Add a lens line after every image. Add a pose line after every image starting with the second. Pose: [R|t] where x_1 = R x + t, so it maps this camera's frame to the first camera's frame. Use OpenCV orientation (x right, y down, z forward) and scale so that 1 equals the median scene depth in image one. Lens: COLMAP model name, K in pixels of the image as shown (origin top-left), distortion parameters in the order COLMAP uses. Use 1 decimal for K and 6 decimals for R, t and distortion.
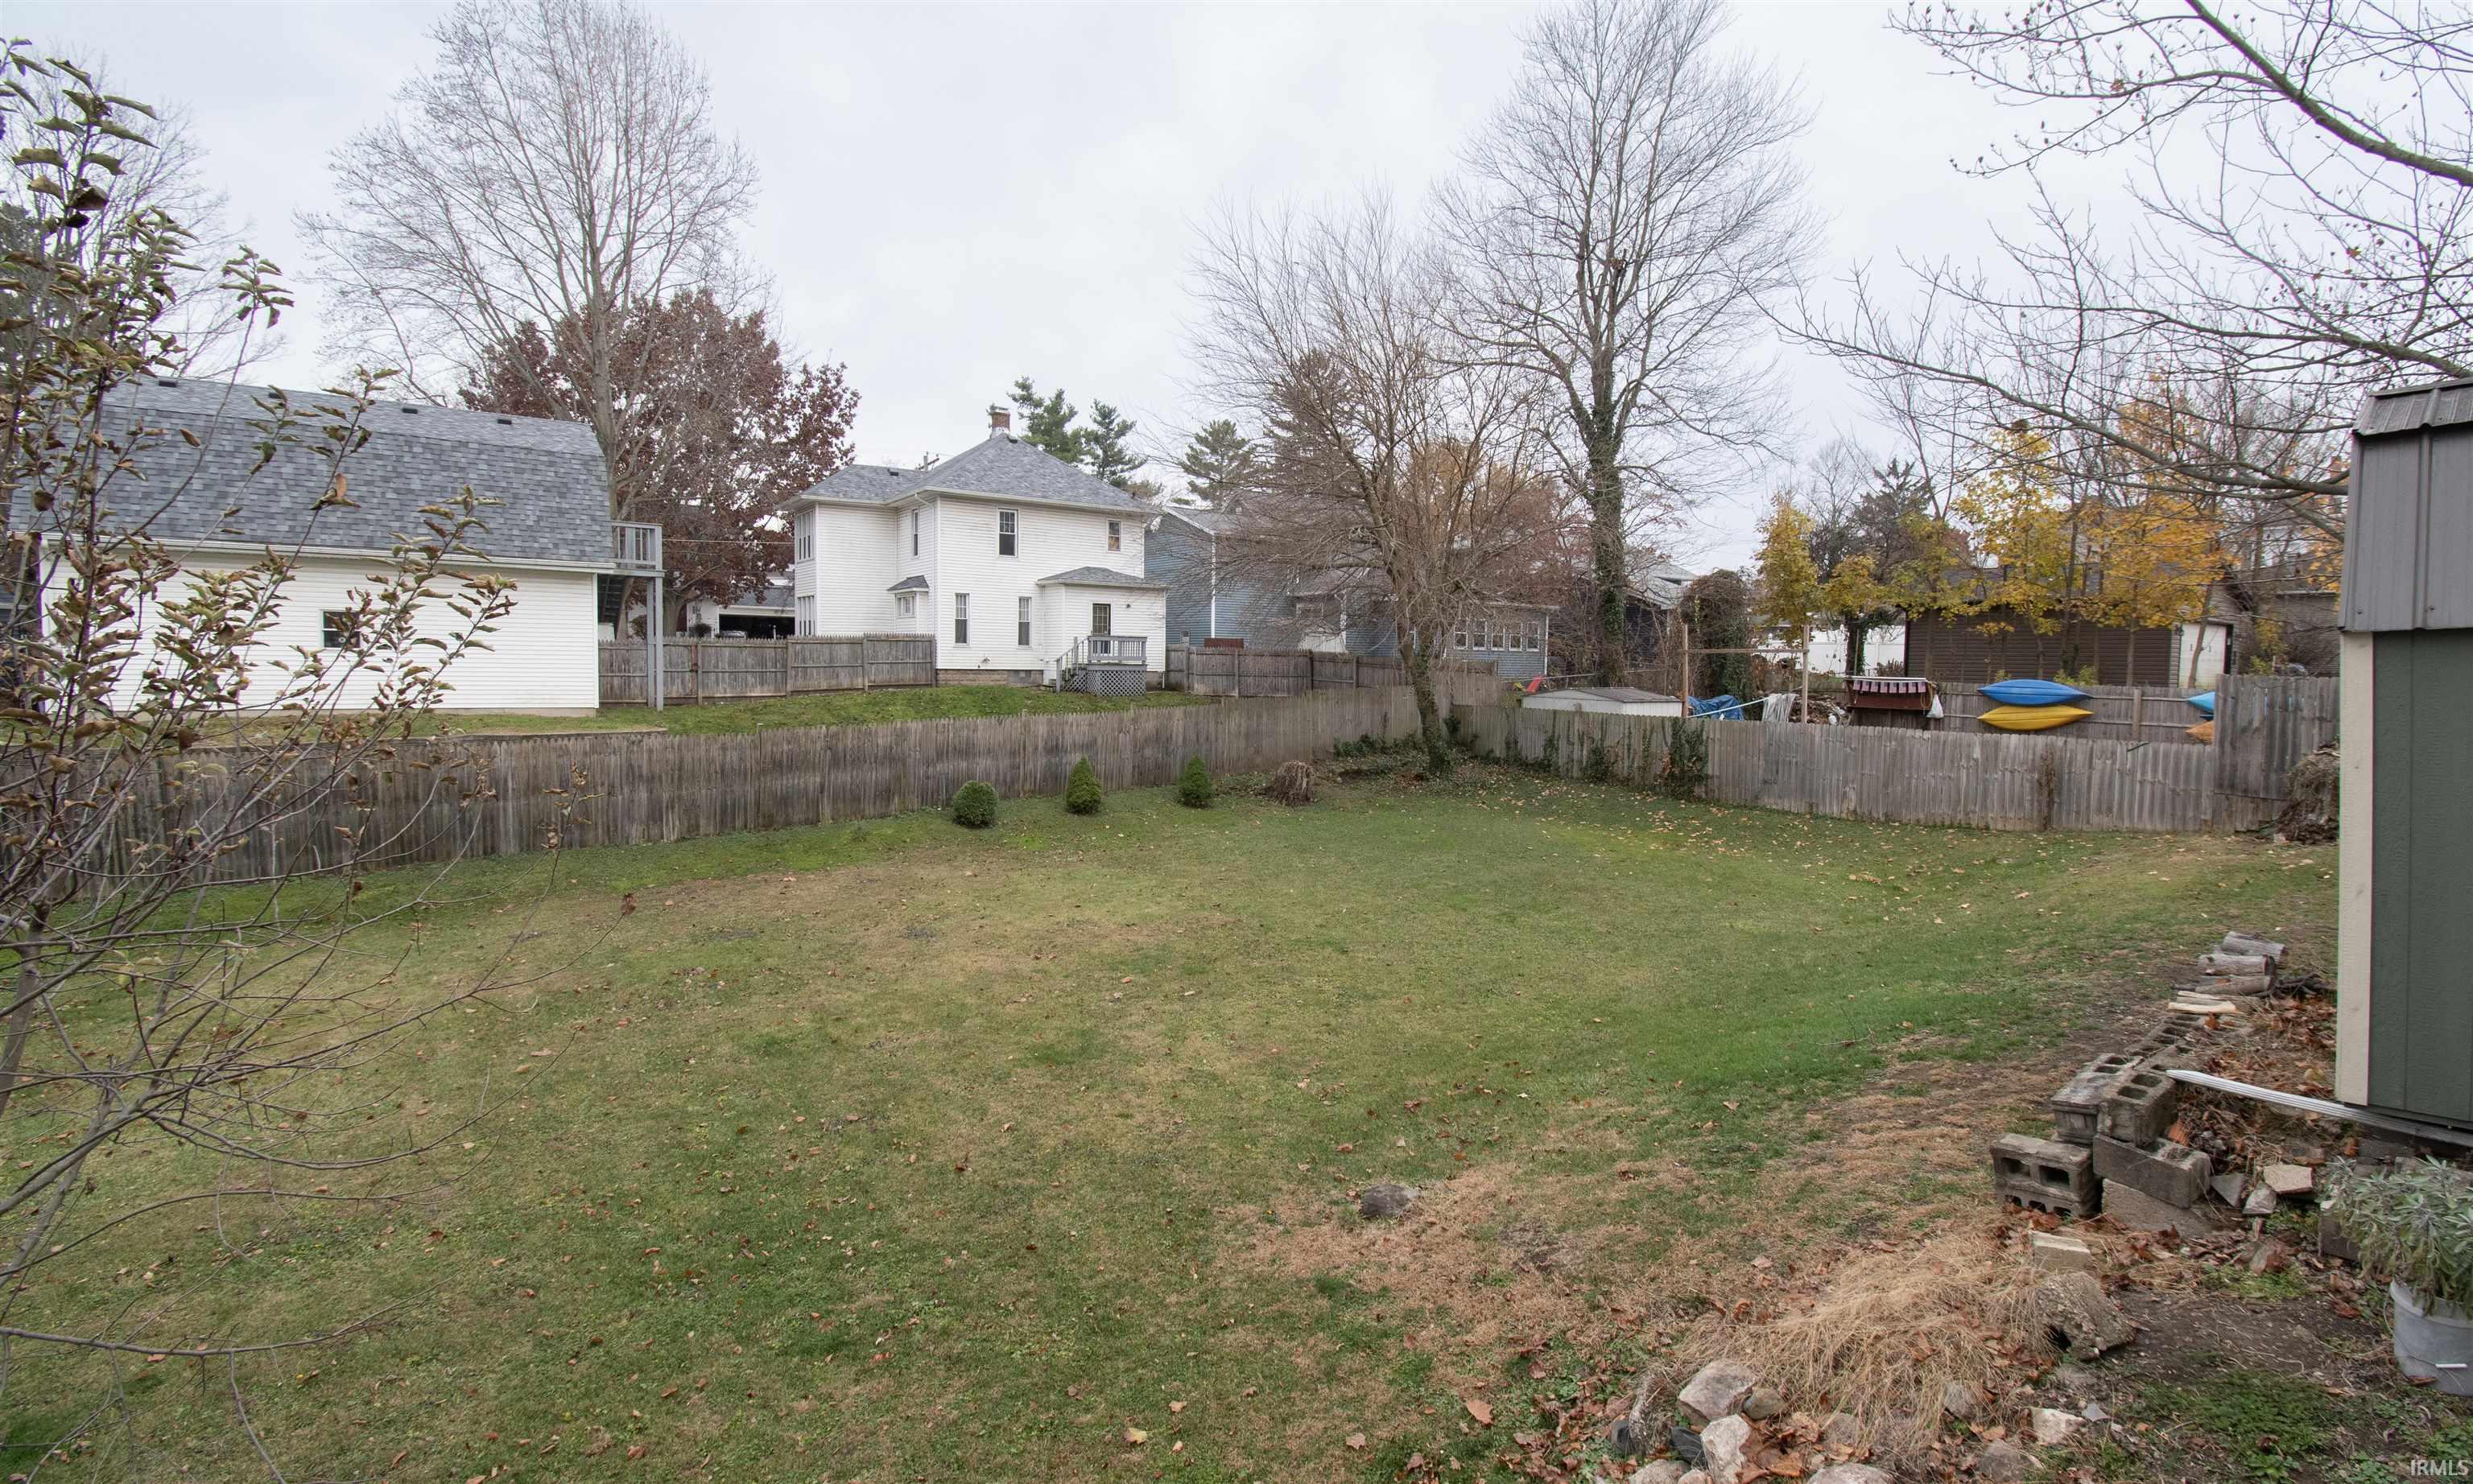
lens RADIAL K [[1128.2, 0, 1236.5], [0, 1128.2, 742.0], [0, 0, 1]] dist [-0.001874, -0.000210]
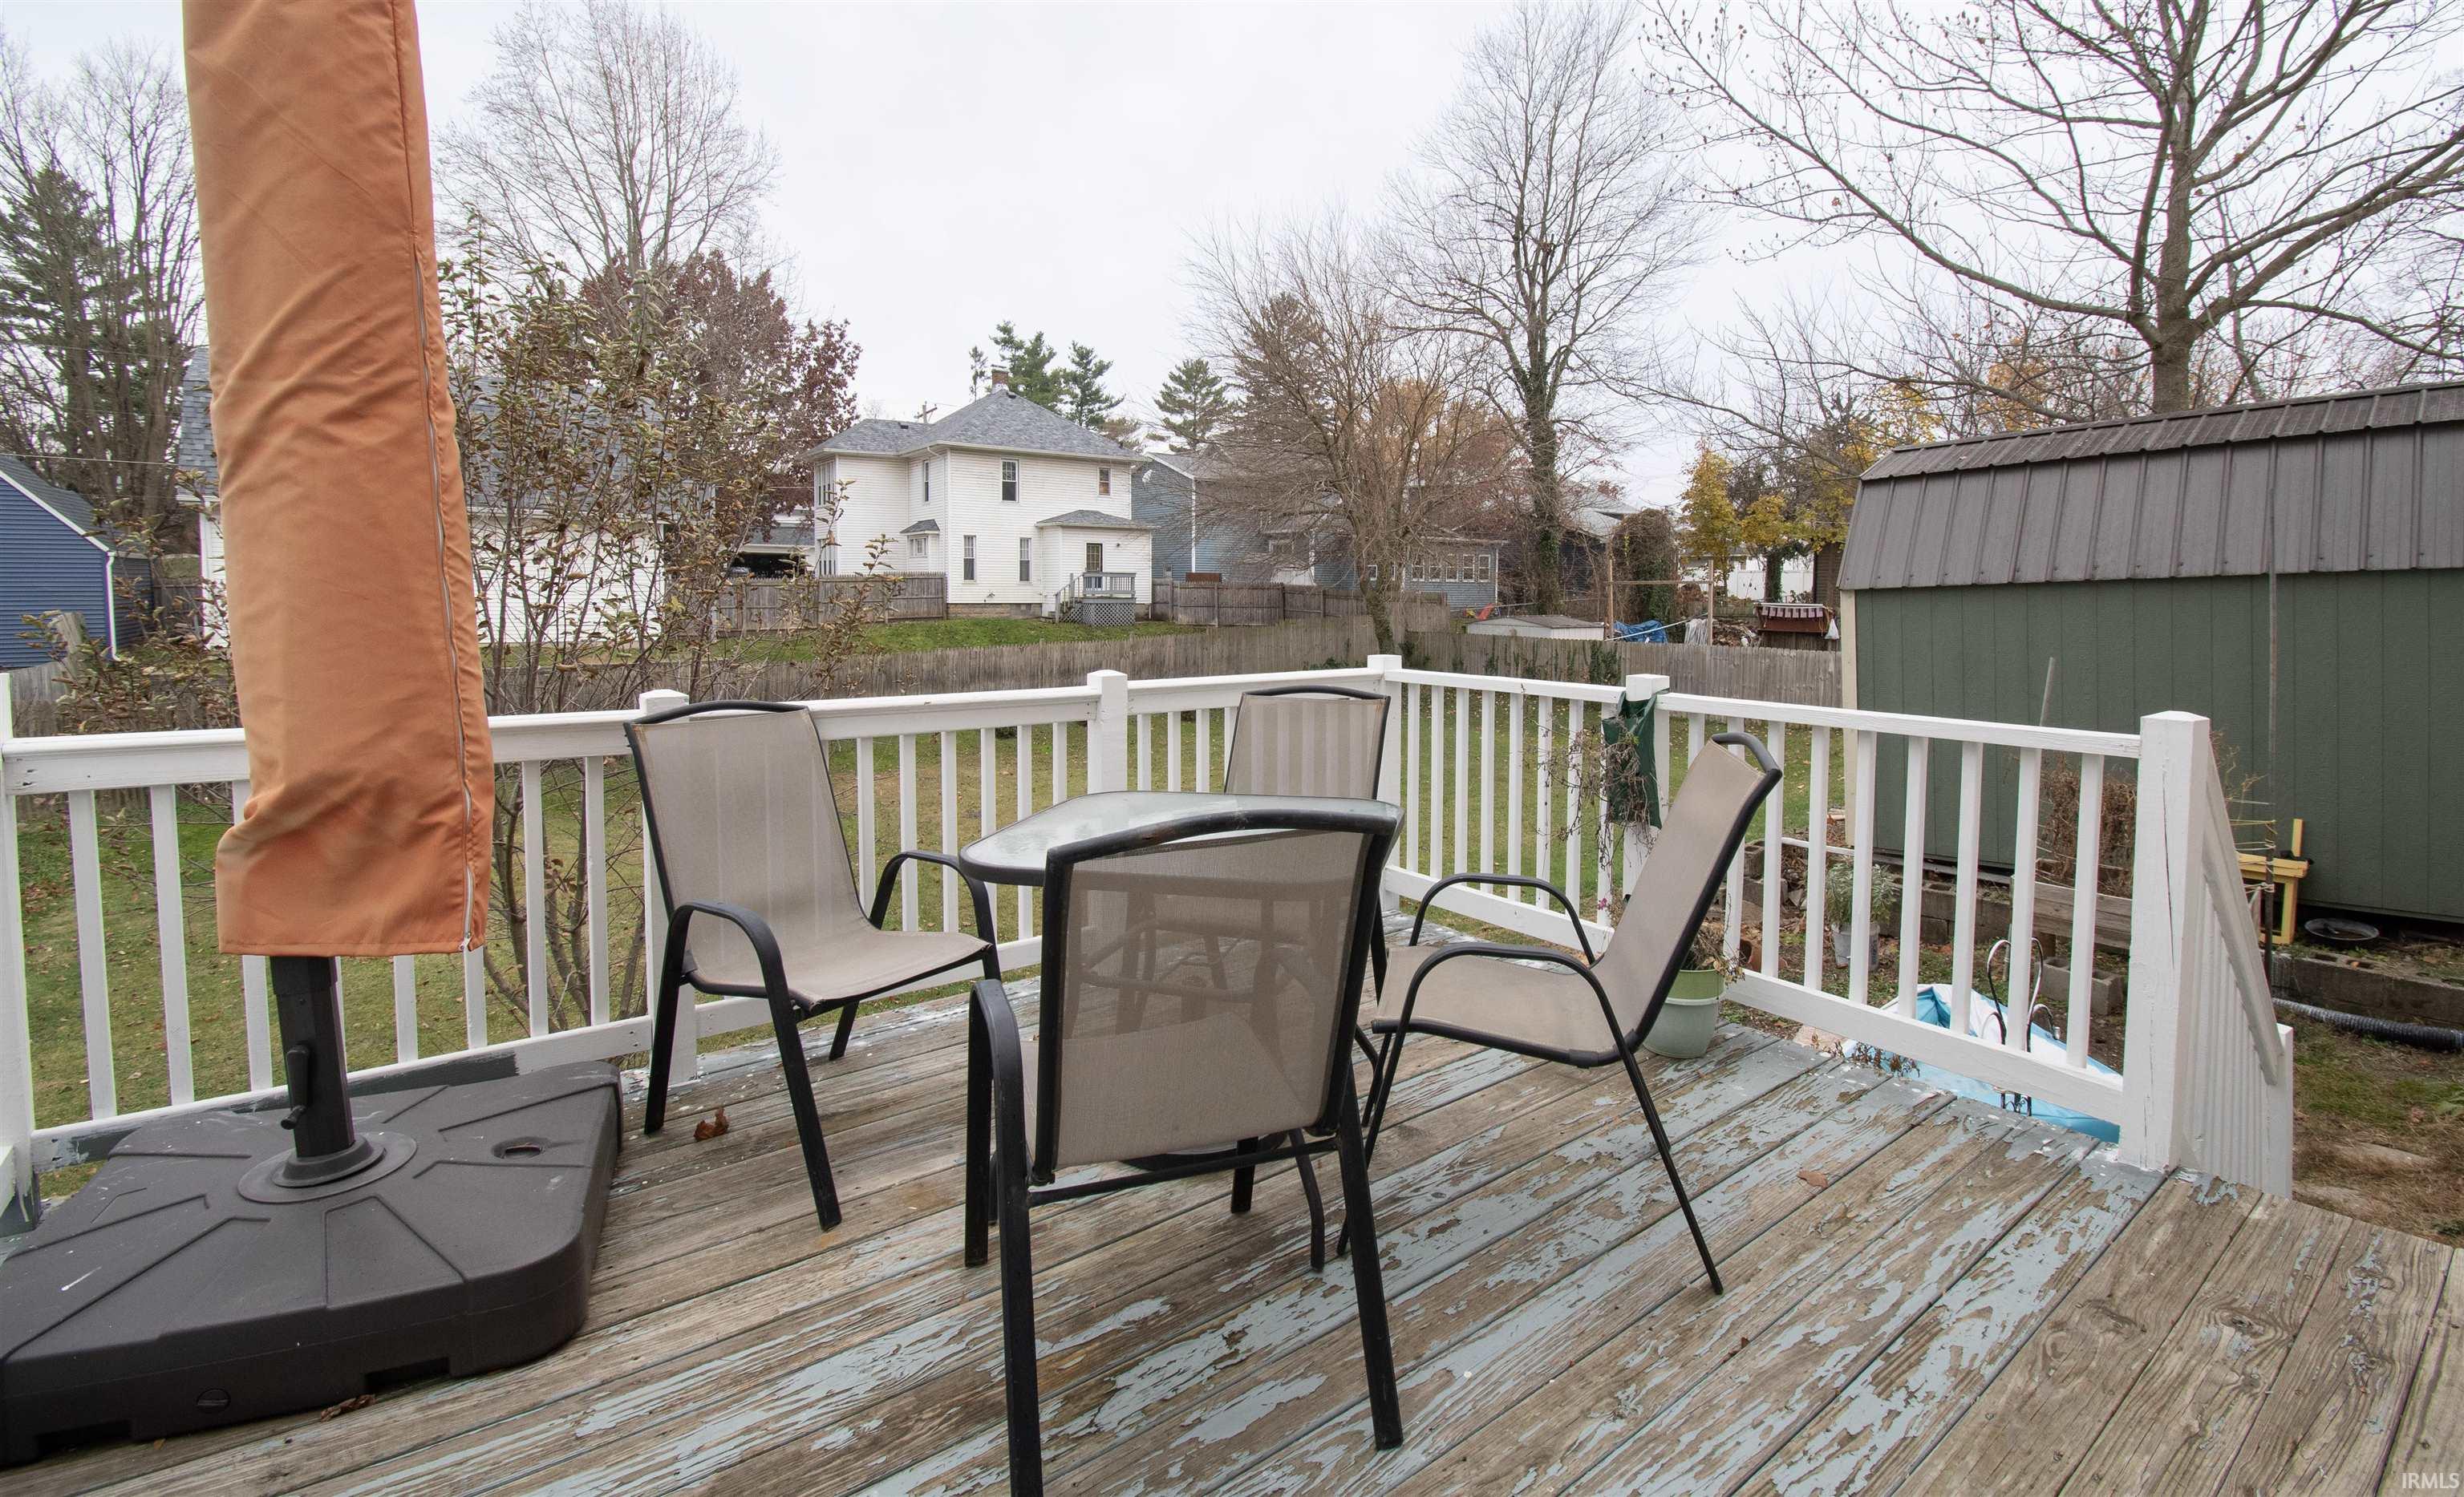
lens RADIAL K [[1130.5, 0, 1220.0], [0, 1130.5, 664.6], [0, 0, 1]] dist [-0.001003, -0.000404]
pose [[0.999909, -0.009015, 0.010057, -0.008016], [0.009065, 0.999947, -0.004927, 0.003550], [-0.010012, 0.005018, 0.999937, -0.116069]]
